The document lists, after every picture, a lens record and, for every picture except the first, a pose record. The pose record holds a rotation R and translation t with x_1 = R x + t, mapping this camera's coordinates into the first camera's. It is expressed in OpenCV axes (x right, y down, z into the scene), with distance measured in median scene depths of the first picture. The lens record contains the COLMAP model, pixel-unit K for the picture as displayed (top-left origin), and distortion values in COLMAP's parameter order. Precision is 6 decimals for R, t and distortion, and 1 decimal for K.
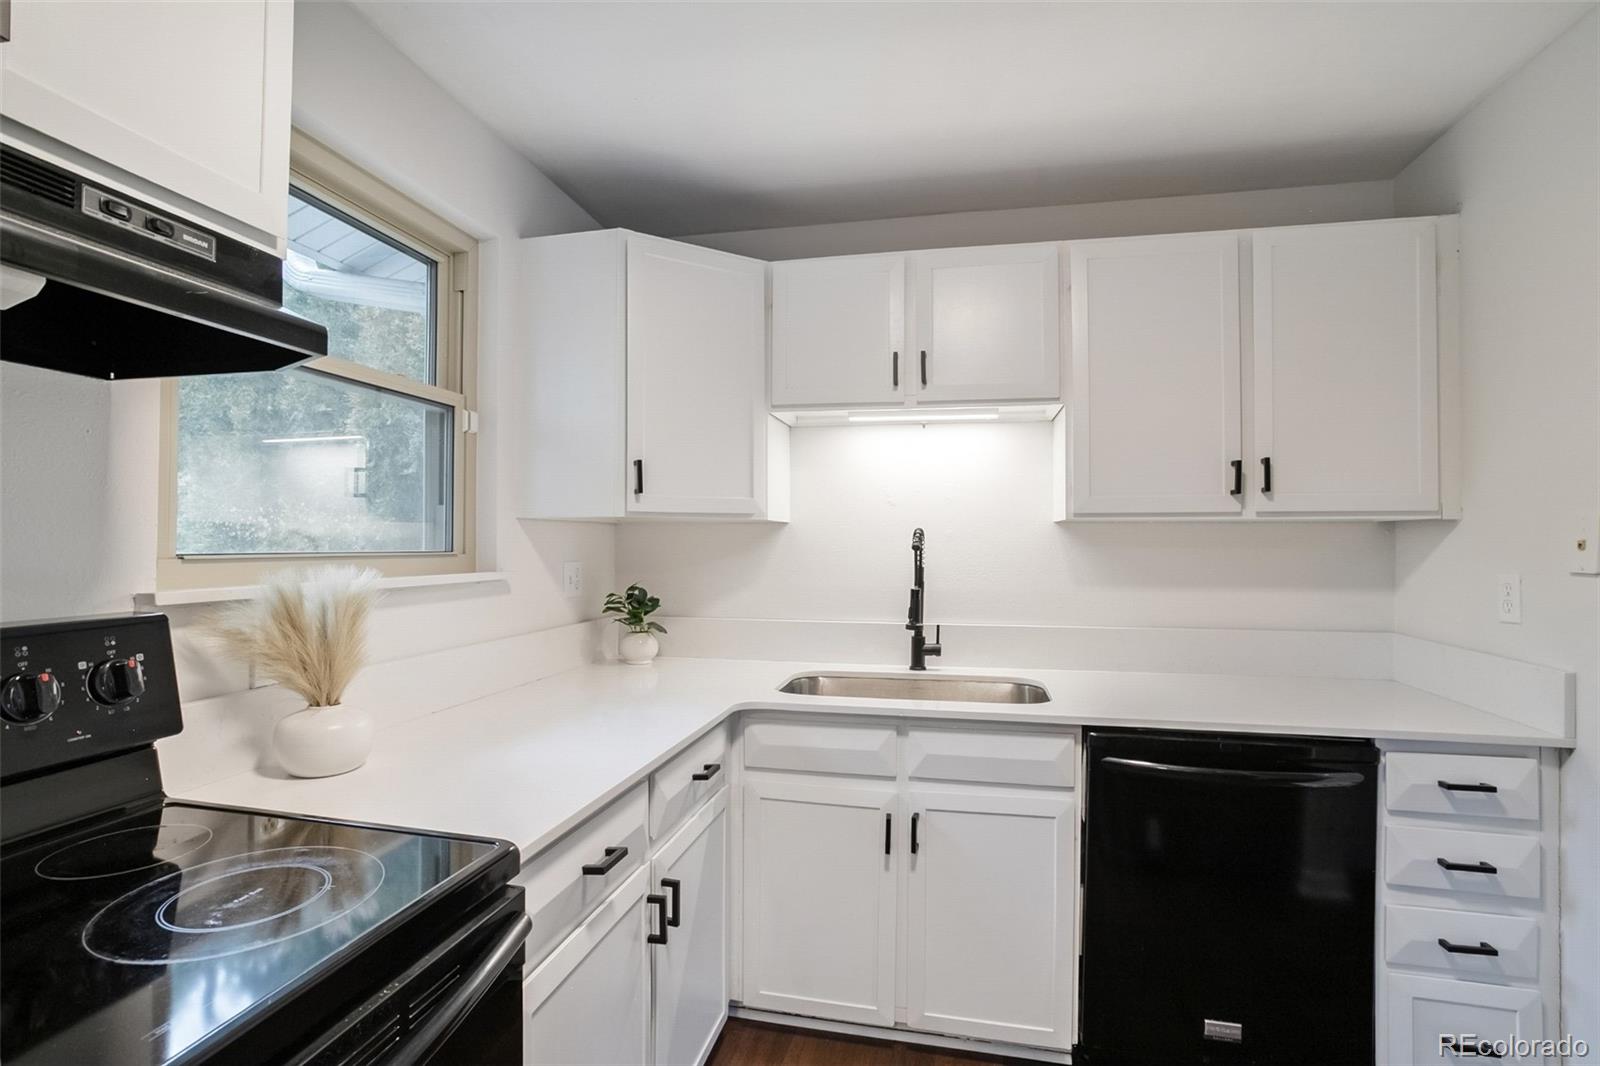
lens RADIAL K [[767.2, 0, 793.7], [0, 767.2, 530.3], [0, 0, 1]] dist [-0.052192, 0.027872]
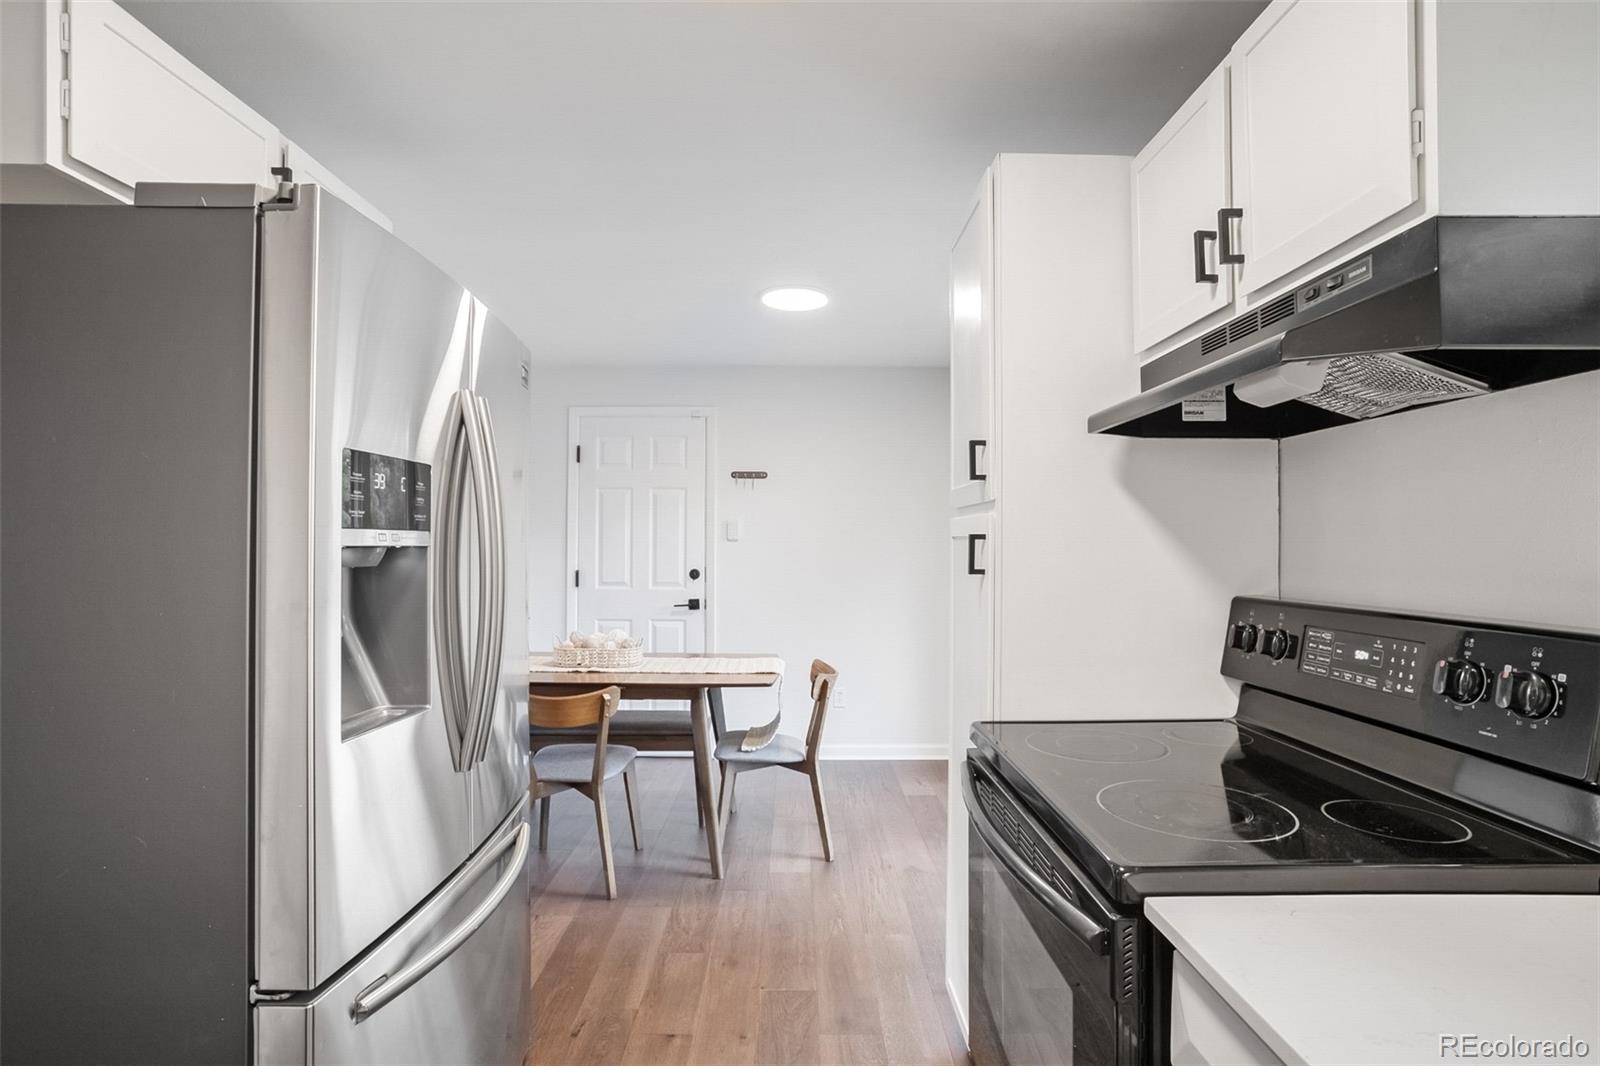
lens RADIAL K [[767.2, 0, 787.9], [0, 767.2, 535.4], [0, 0, 1]] dist [-0.052192, 0.027872]
pose [[-0.977732, -0.011326, -0.209553, 0.110352], [-0.005666, 0.999603, -0.027588, 0.015411], [0.209782, -0.025786, -0.977408, 0.862378]]
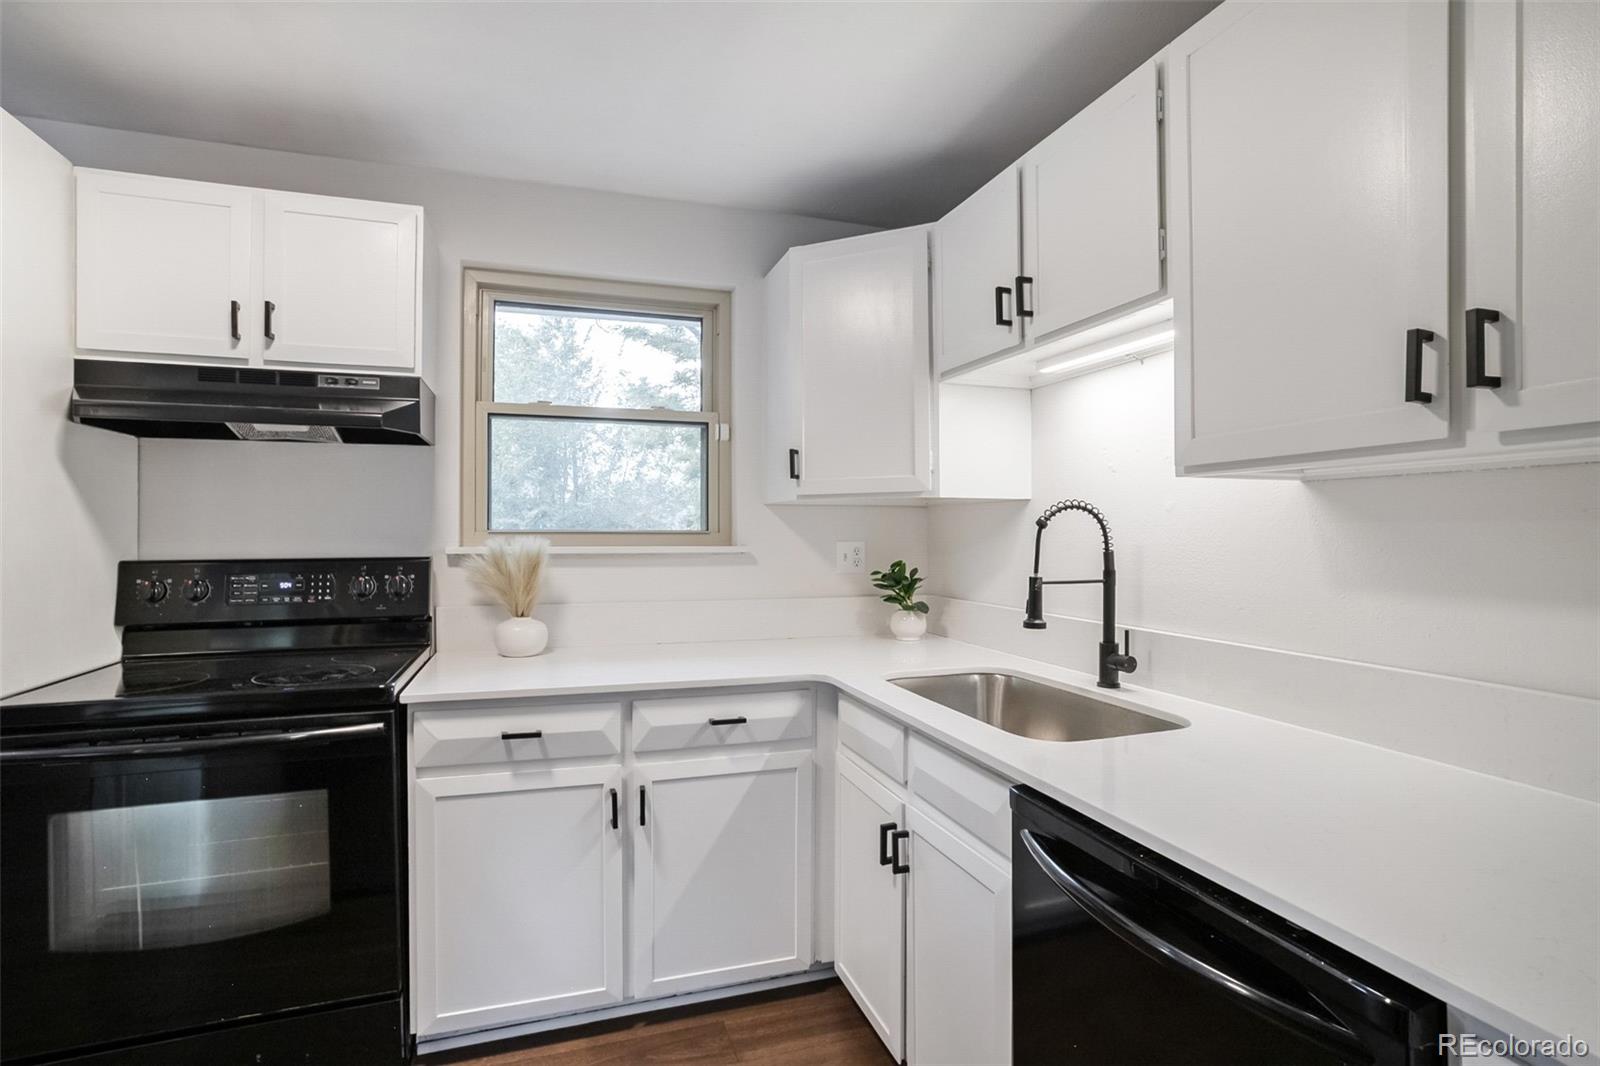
lens RADIAL K [[767.2, 0, 784.9], [0, 767.2, 529.0], [0, 0, 1]] dist [-0.052192, 0.027872]
pose [[0.509340, -0.006094, -0.860544, 0.778249], [0.014547, 0.999893, 0.001529, 0.024263], [0.860443, -0.013298, 0.509374, 0.417968]]
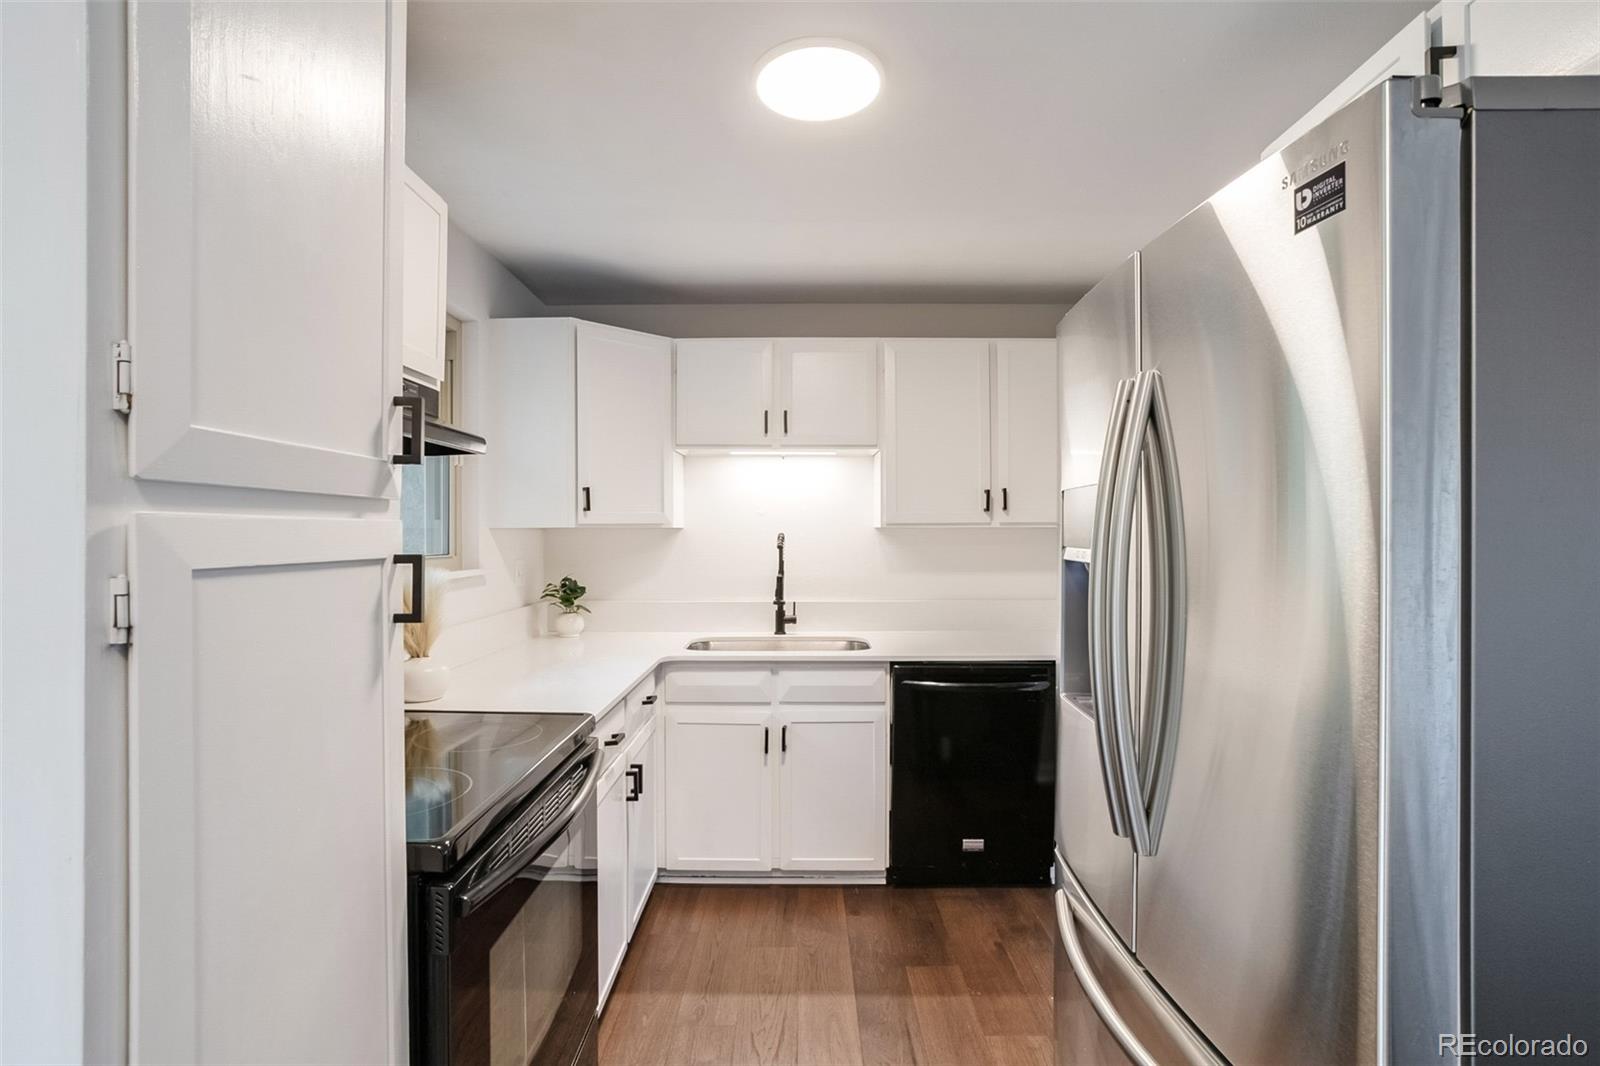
lens RADIAL K [[767.2, 0, 784.6], [0, 767.2, 530.7], [0, 0, 1]] dist [-0.052192, 0.027872]
pose [[0.979985, -0.006017, 0.198978, -0.128783], [0.003049, 0.999880, 0.015220, -0.032805], [-0.199046, -0.014309, 0.979886, -0.442760]]
